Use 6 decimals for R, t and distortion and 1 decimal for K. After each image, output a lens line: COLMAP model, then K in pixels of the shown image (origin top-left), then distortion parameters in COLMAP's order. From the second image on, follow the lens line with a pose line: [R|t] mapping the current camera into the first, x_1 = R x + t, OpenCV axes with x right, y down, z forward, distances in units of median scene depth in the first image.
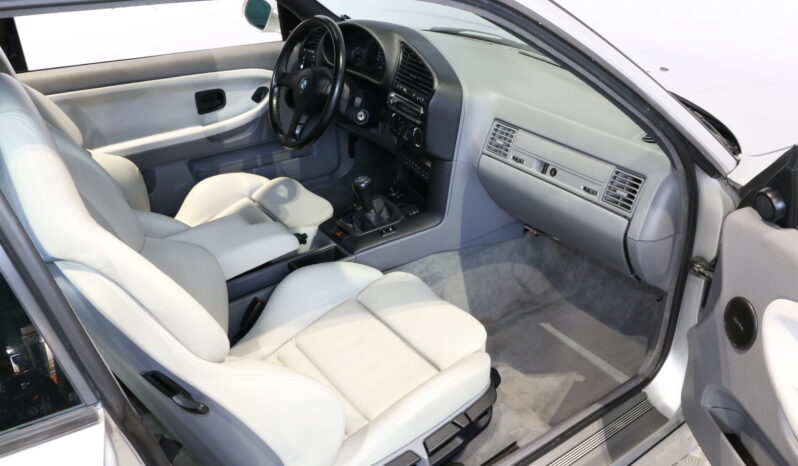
lens RADIAL K [[630.7, 0, 399.2], [0, 630.7, 210.8], [0, 0, 1]] dist [-0.163857, 0.136291]
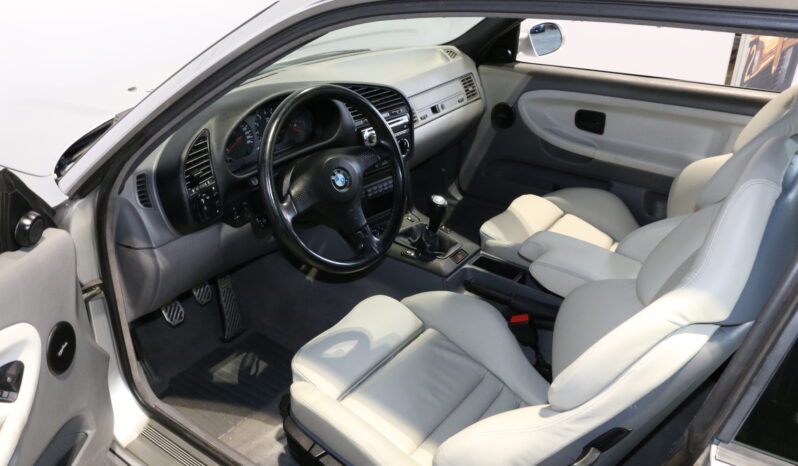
lens RADIAL K [[630.7, 0, 399.2], [0, 630.7, 210.8], [0, 0, 1]] dist [-0.163857, 0.136291]
pose [[-0.307187, -0.420338, 0.853787, -0.935262], [0.440682, 0.732345, 0.519105, -0.605259], [-0.843466, 0.535711, -0.039732, 1.140040]]
